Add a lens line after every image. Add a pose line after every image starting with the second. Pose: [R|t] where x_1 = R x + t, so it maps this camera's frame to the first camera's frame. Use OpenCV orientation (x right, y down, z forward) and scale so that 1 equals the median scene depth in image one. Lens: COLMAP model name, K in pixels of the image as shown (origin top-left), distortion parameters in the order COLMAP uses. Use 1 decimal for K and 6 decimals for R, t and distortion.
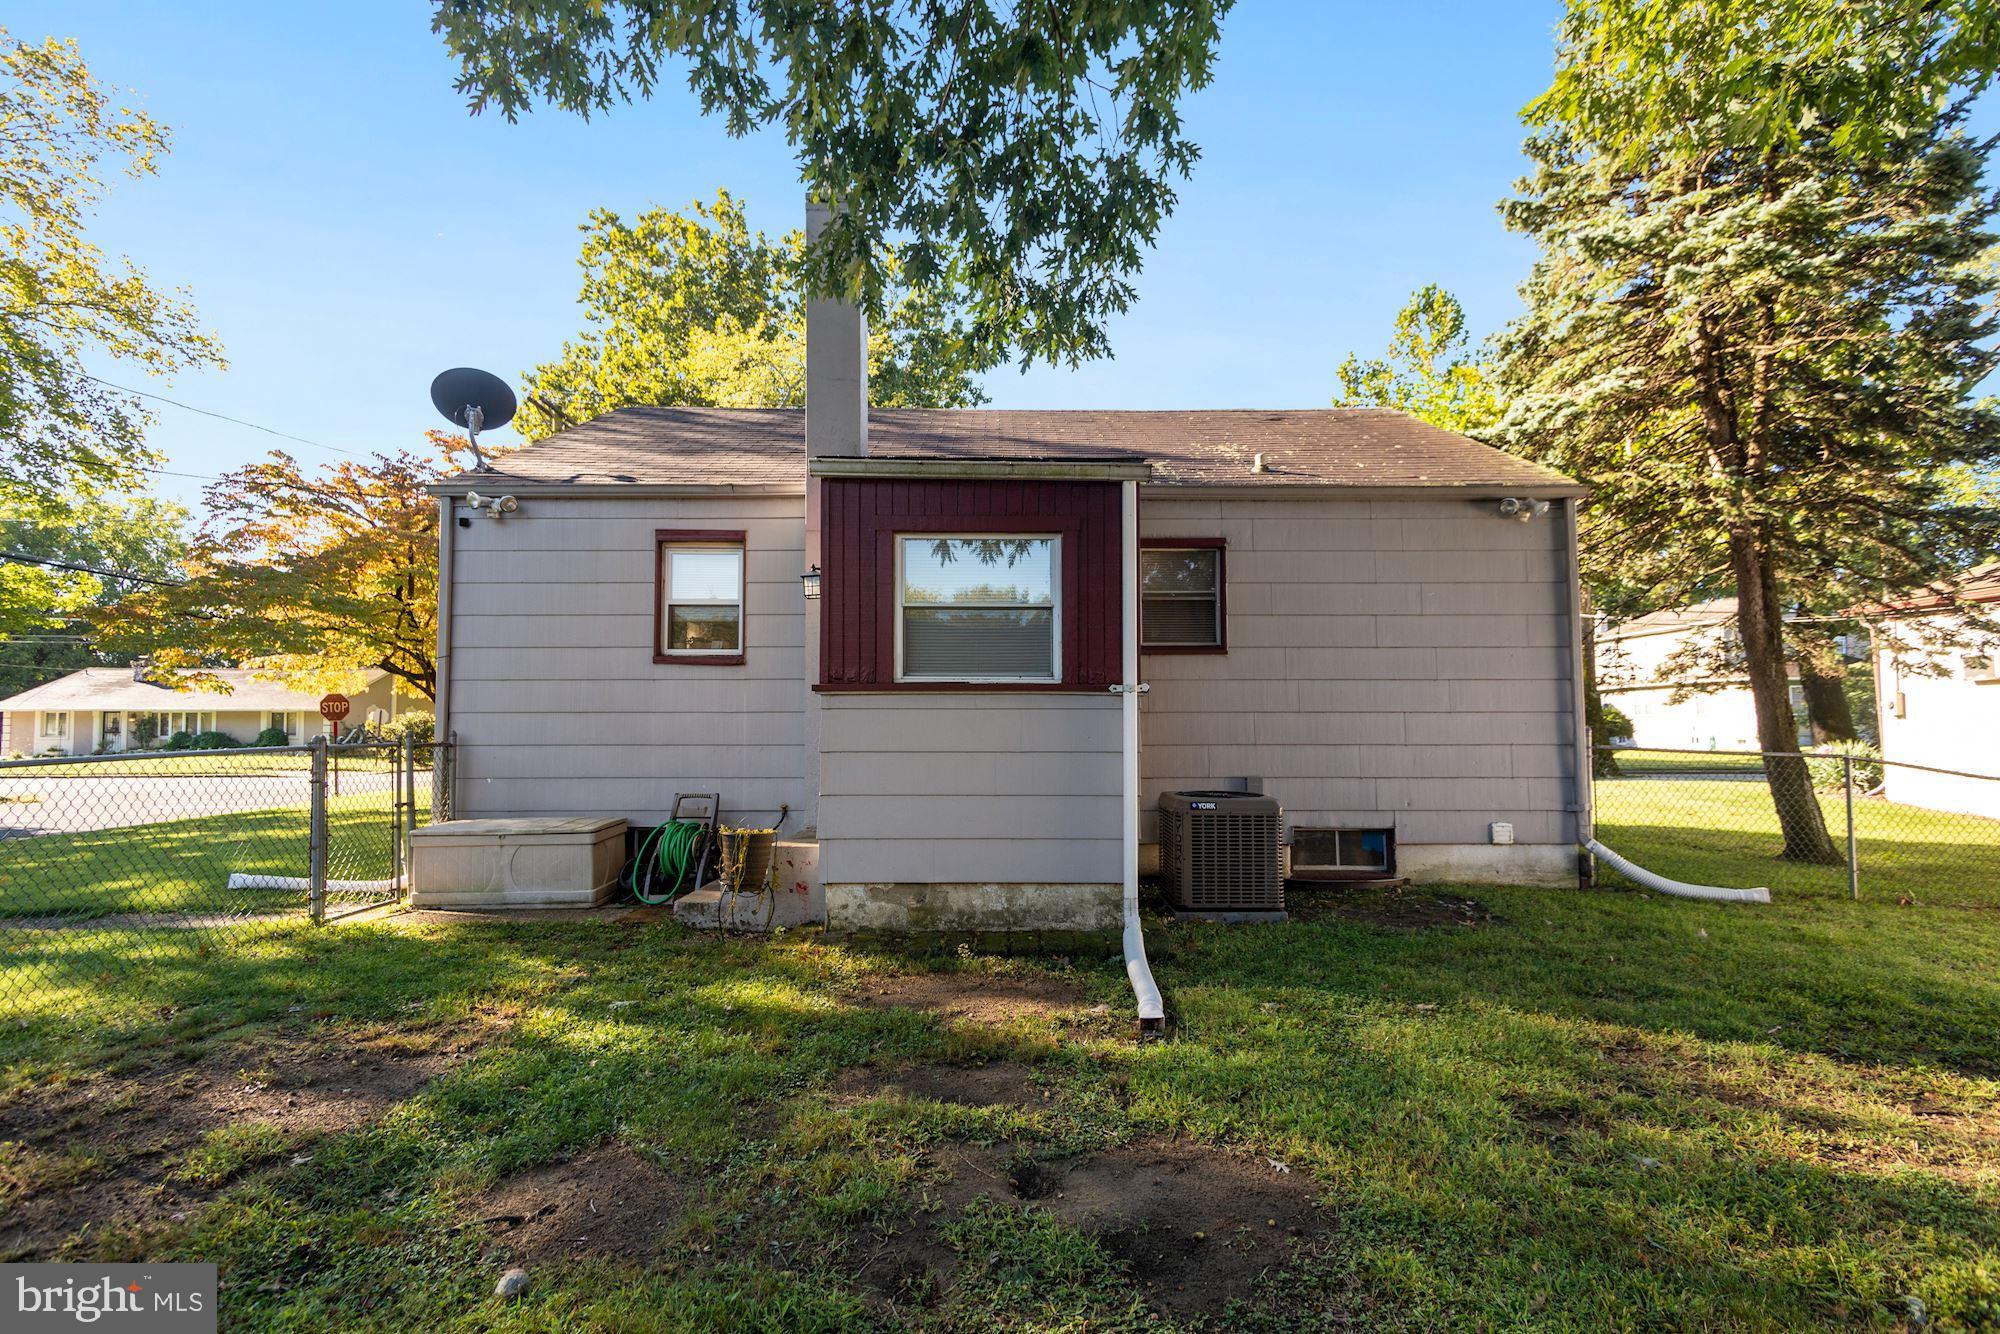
lens RADIAL K [[993.6, 0, 1000.0], [0, 993.6, 667.0], [0, 0, 1]] dist [0.014331, -0.001099]
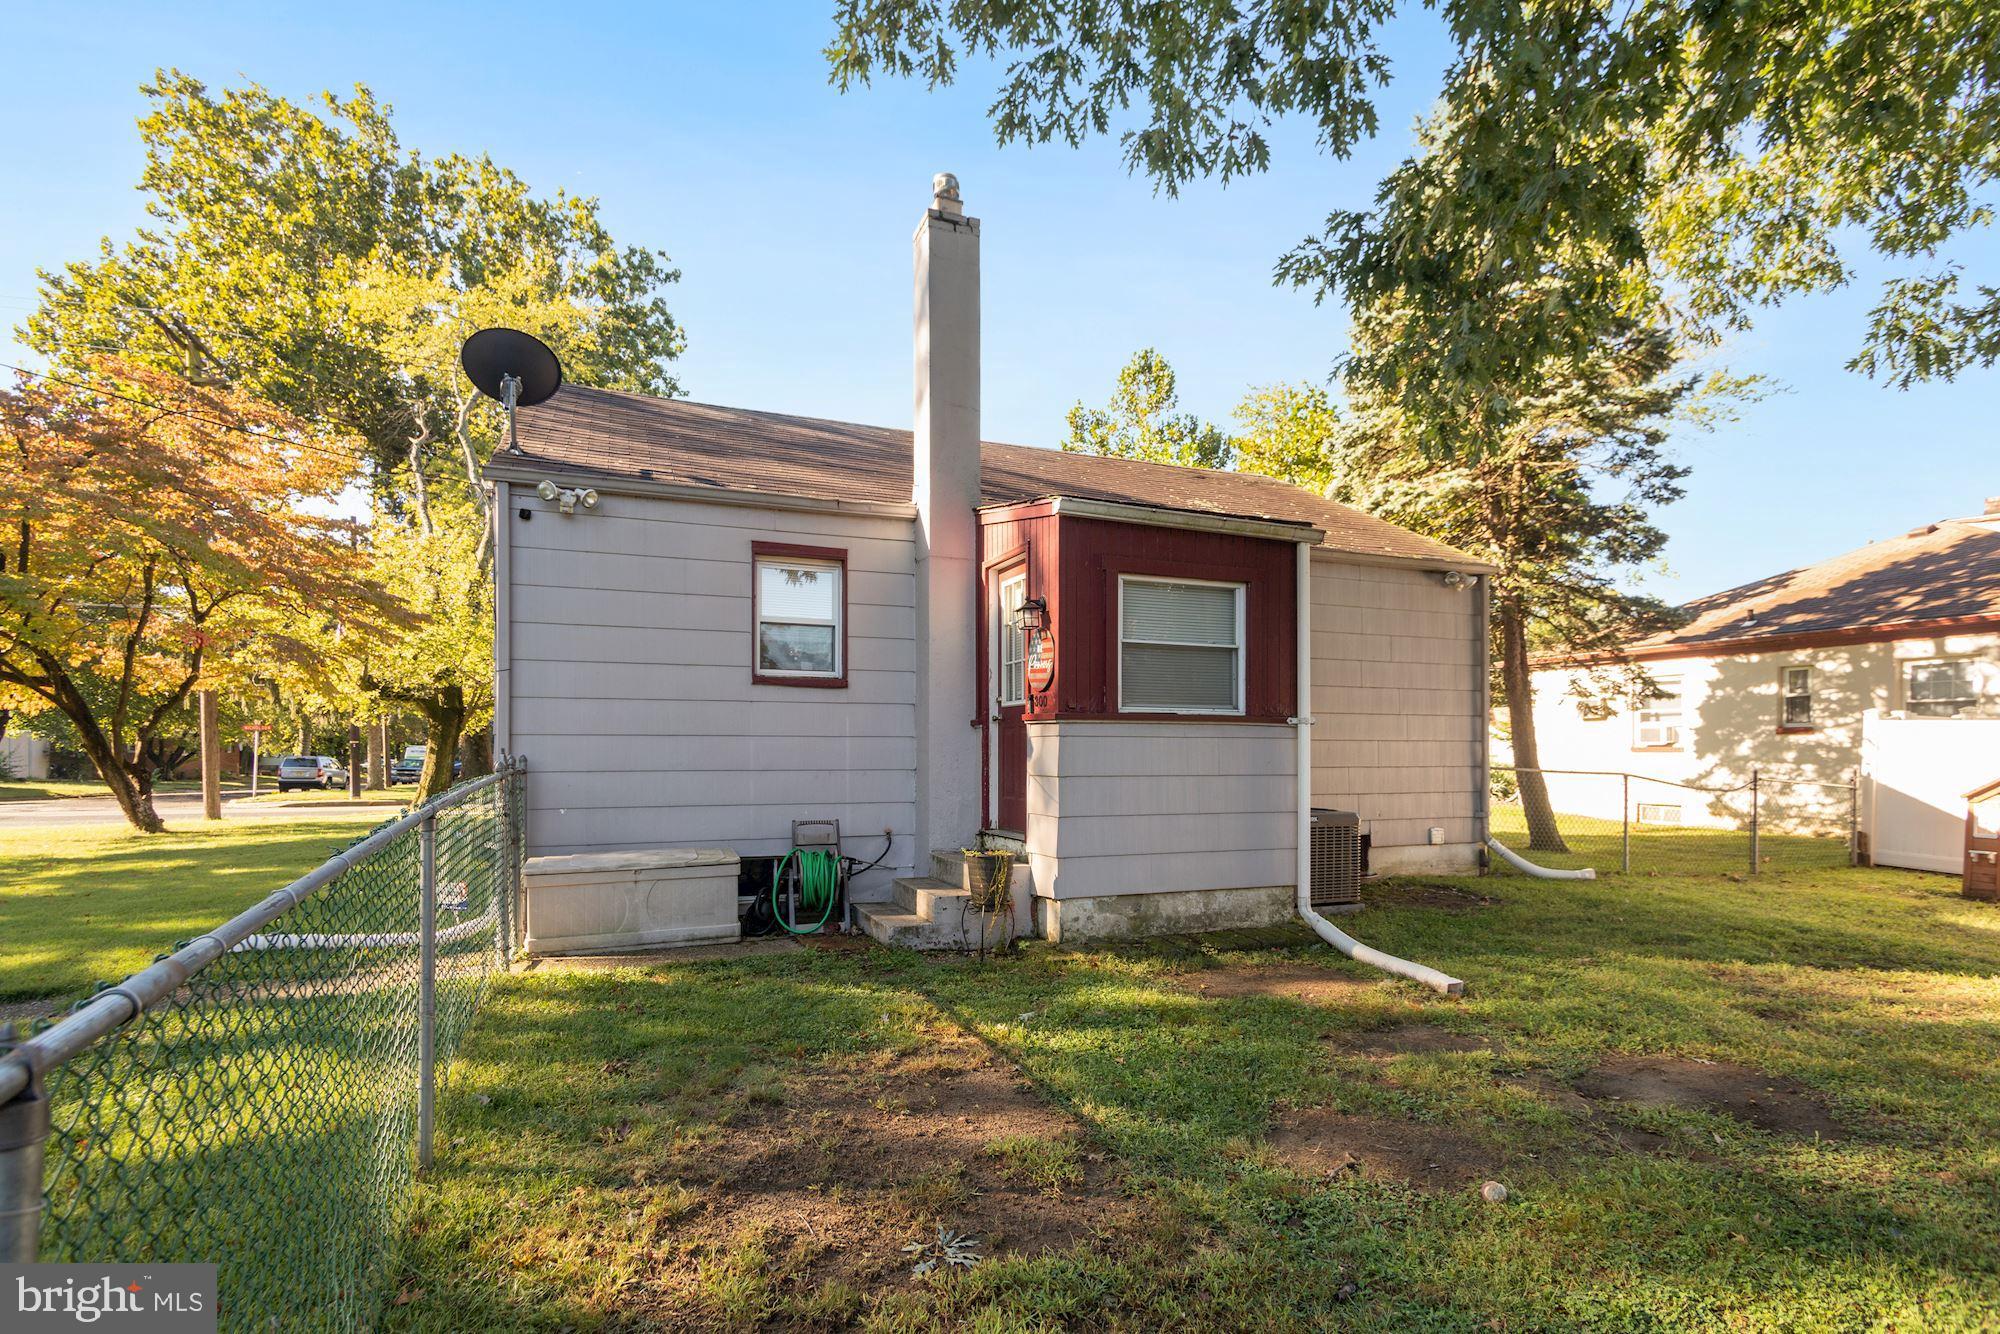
lens RADIAL K [[1011.8, 0, 1000.4], [0, 1011.8, 742.6], [0, 0, 1]] dist [0.012552, -0.001041]
pose [[0.923410, 0.004906, 0.383784, -0.503610], [-0.026323, 0.998373, 0.050572, -0.003161], [-0.382912, -0.056801, 0.922037, 0.023205]]
